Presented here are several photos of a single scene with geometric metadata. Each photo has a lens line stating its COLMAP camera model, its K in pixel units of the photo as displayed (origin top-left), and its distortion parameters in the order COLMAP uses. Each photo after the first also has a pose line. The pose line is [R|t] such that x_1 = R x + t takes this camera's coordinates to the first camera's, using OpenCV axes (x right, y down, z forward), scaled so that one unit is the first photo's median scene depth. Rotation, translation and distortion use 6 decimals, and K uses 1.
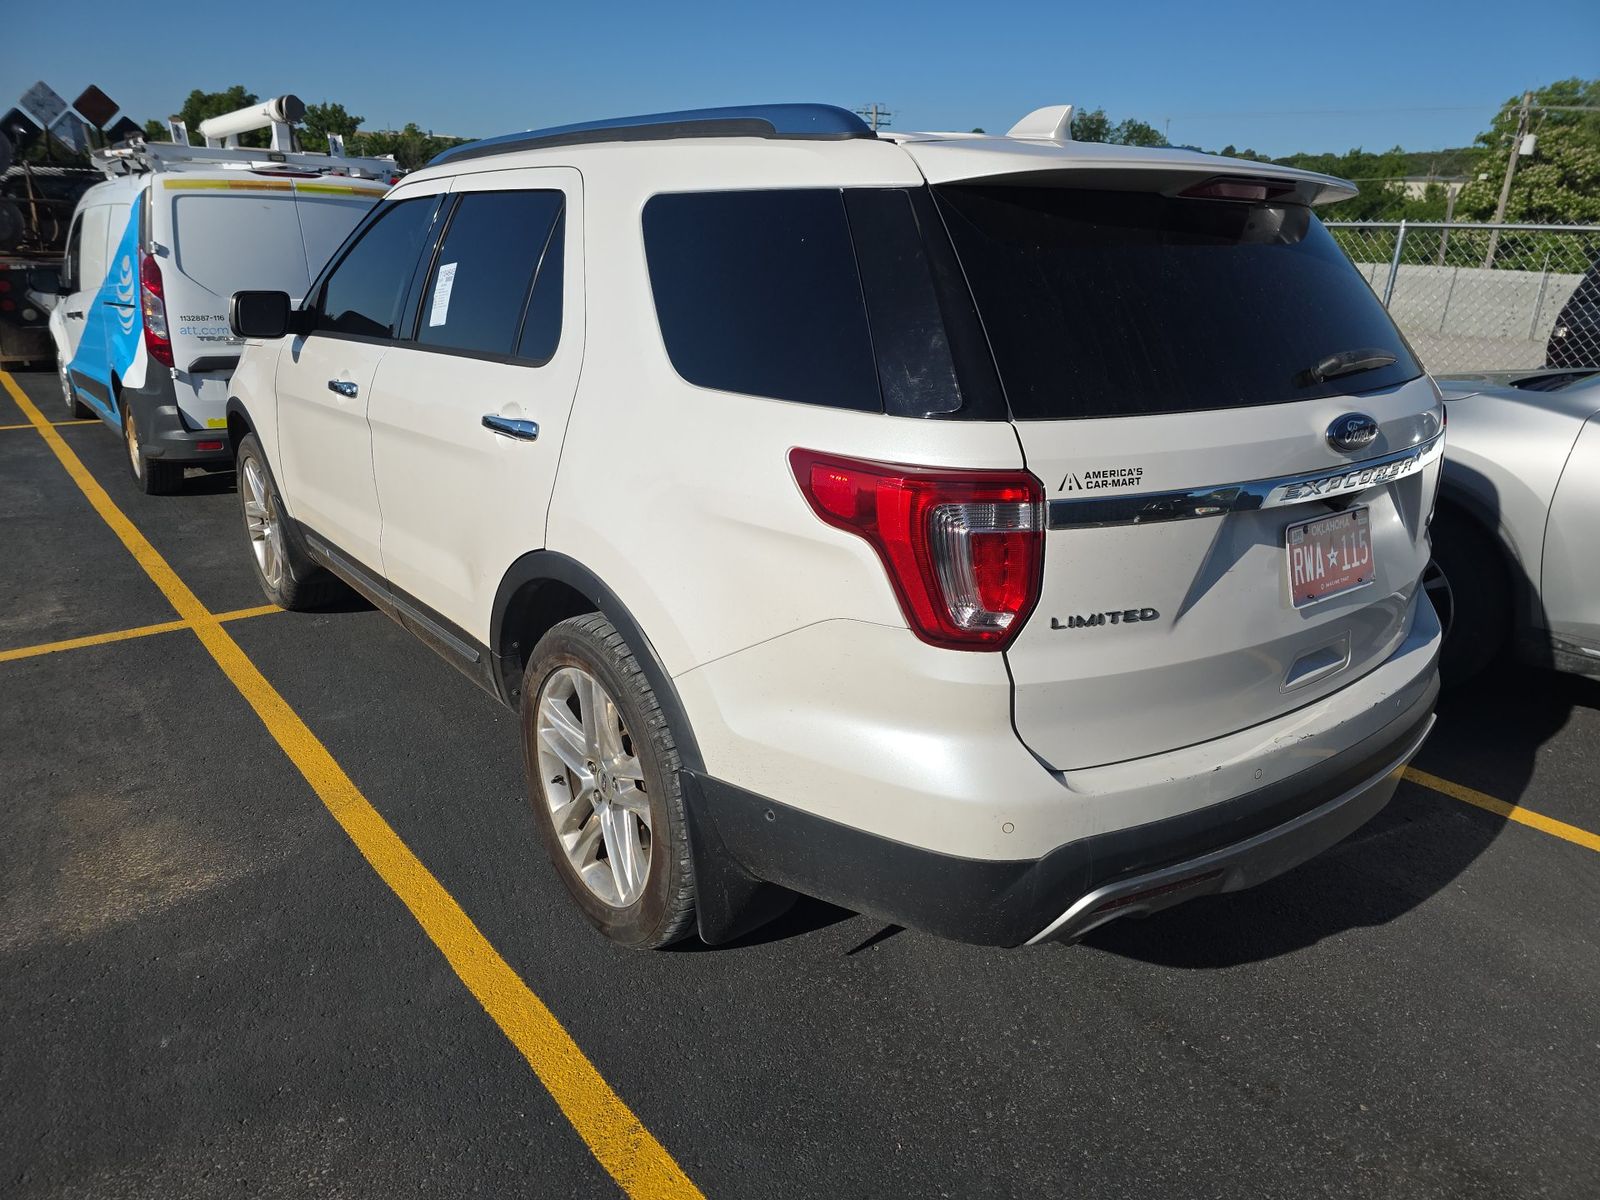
lens RADIAL K [[1082.4, 0, 800.0], [0, 1082.4, 600.0], [0, 0, 1]] dist [0.082361, -0.087018]
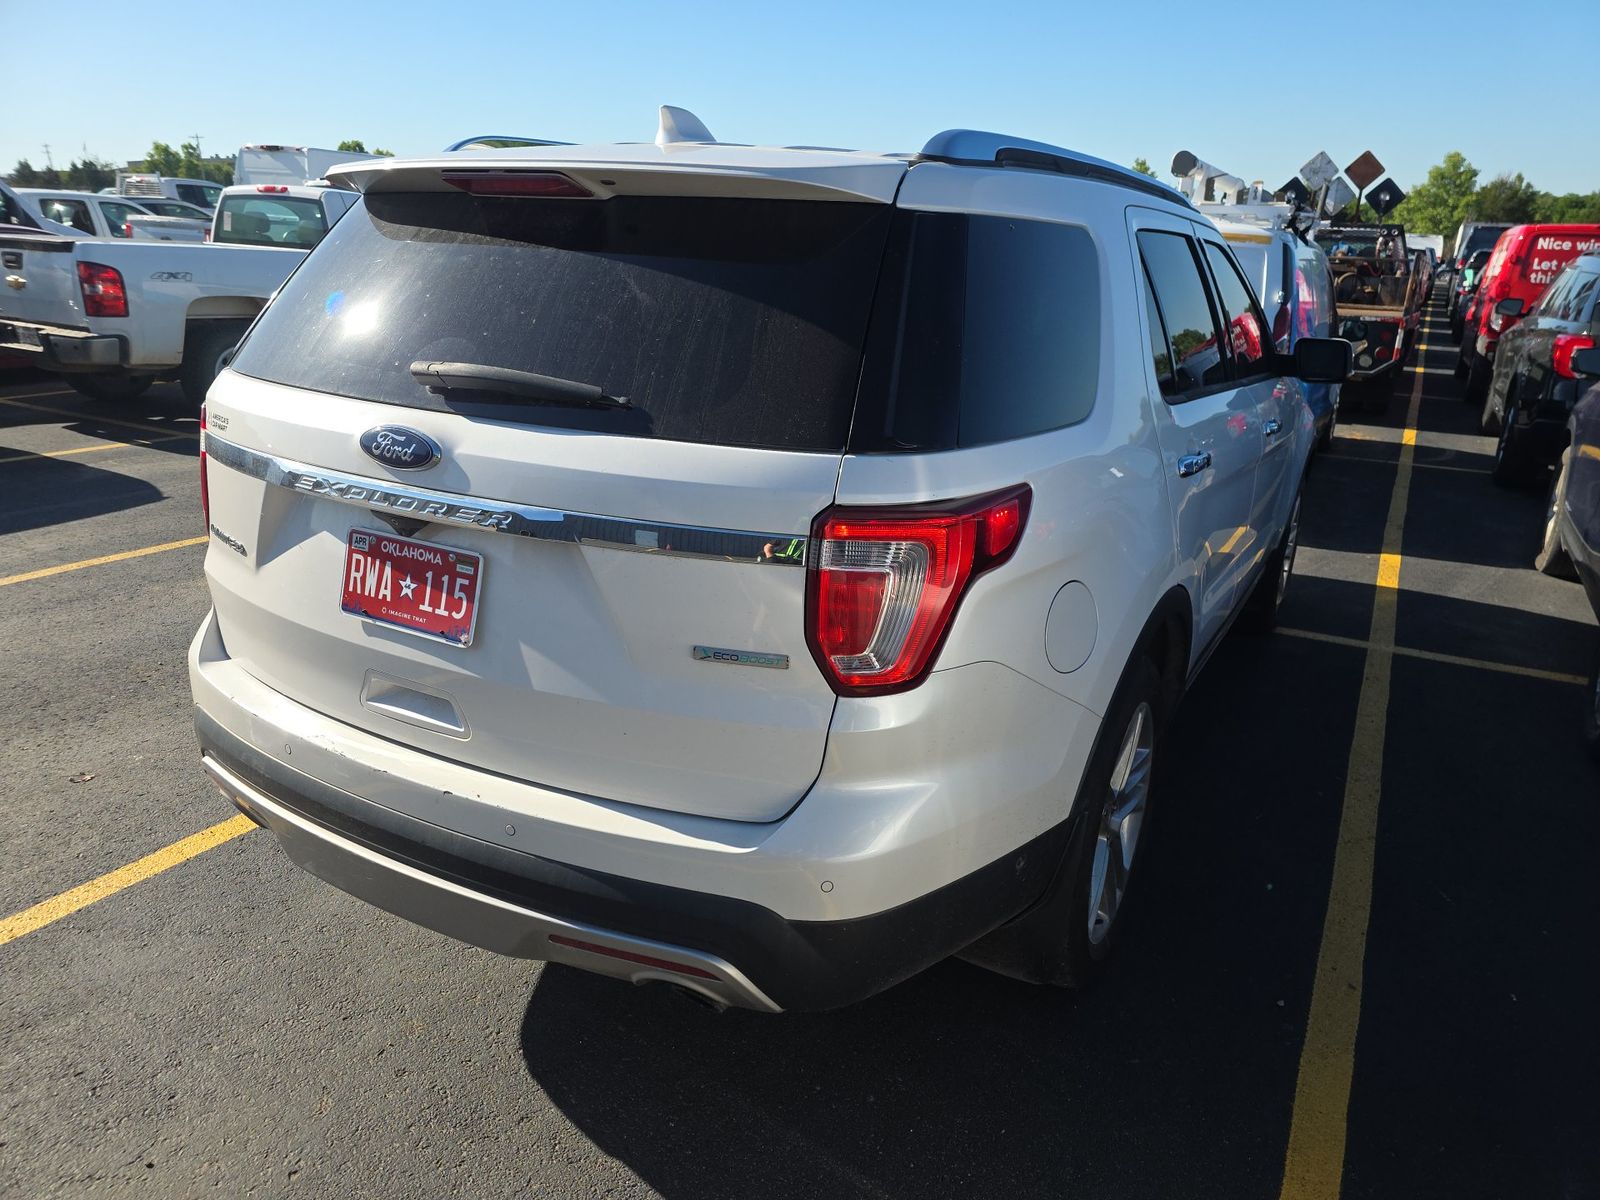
lens RADIAL K [[1094.2, 0, 862.0], [0, 1094.2, 616.9], [0, 0, 1]] dist [0.086411, -0.084643]
pose [[0.394001, 0.281482, -0.874946, 1.647238], [-0.320550, 0.934261, 0.156216, -0.317932], [0.861400, 0.218915, 0.458329, 1.059094]]
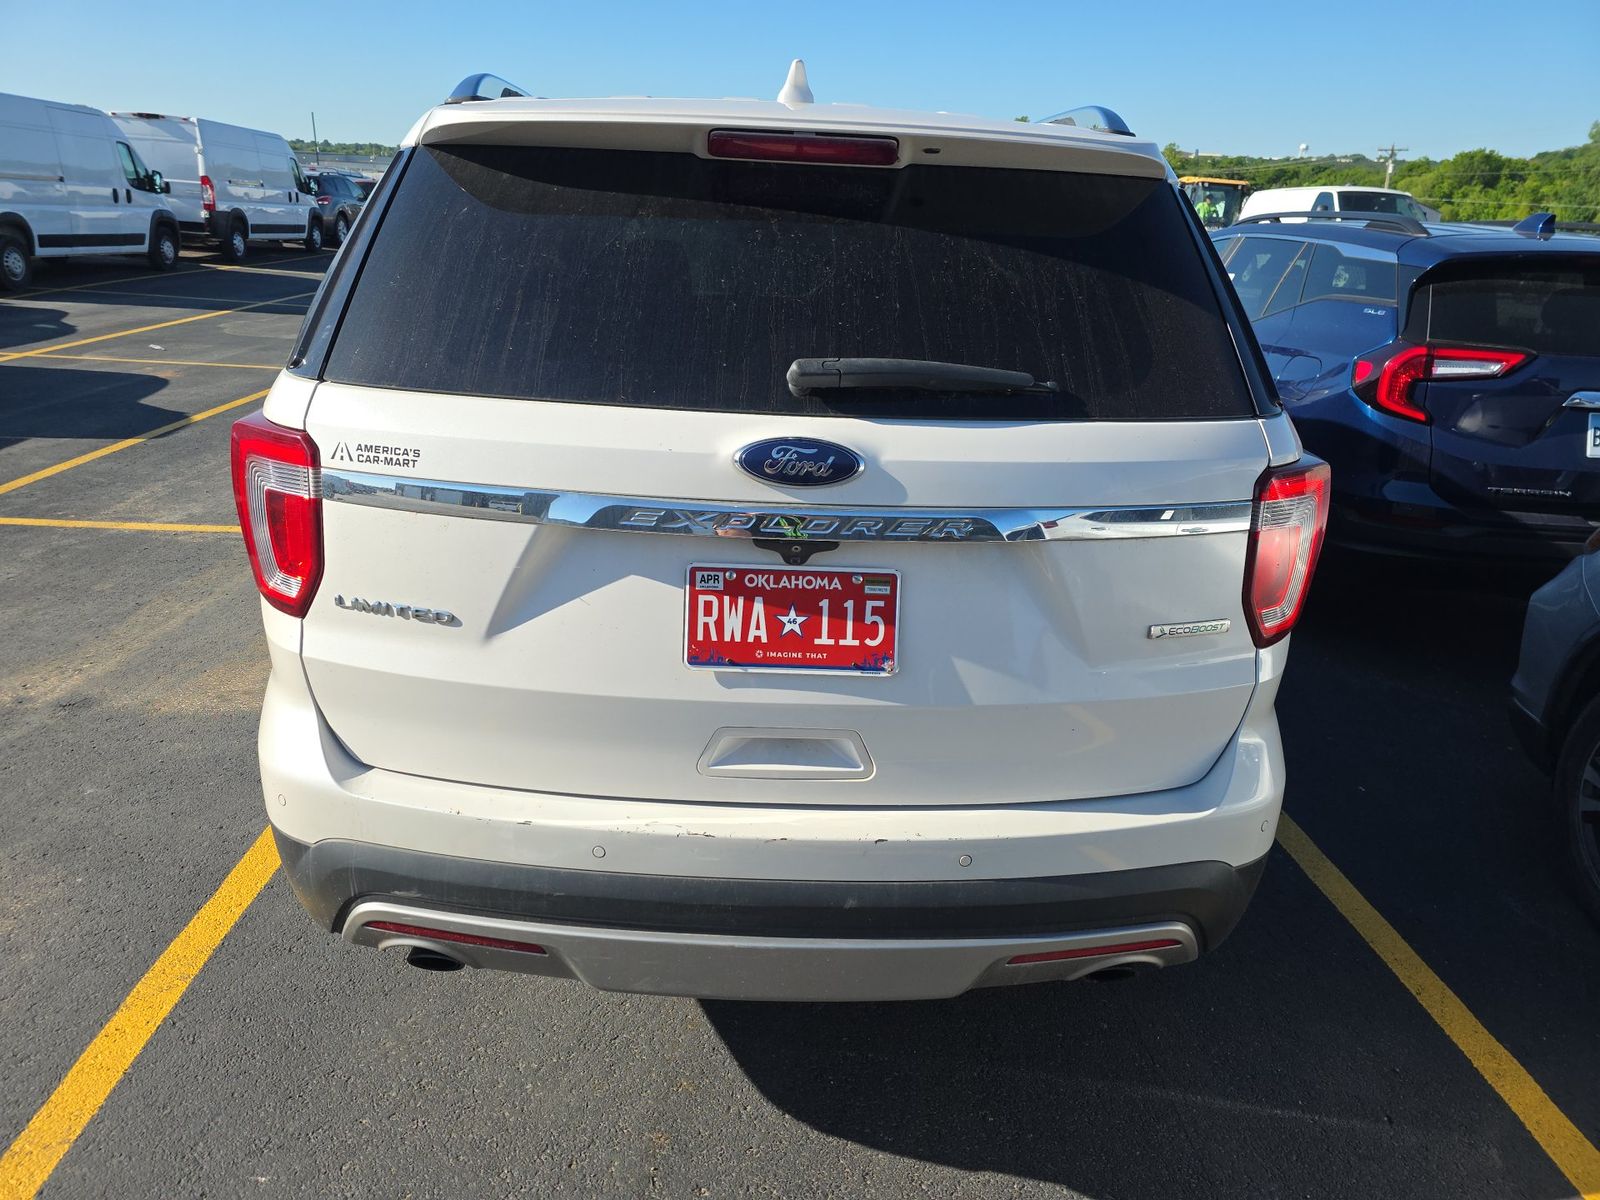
lens RADIAL K [[1082.4, 0, 800.0], [0, 1082.4, 600.0], [0, 0, 1]] dist [0.082361, -0.087018]
pose [[0.797670, 0.200707, -0.568717, 1.065732], [-0.210019, 0.976417, 0.050021, -0.108281], [0.565345, 0.079541, 0.821011, 0.441063]]
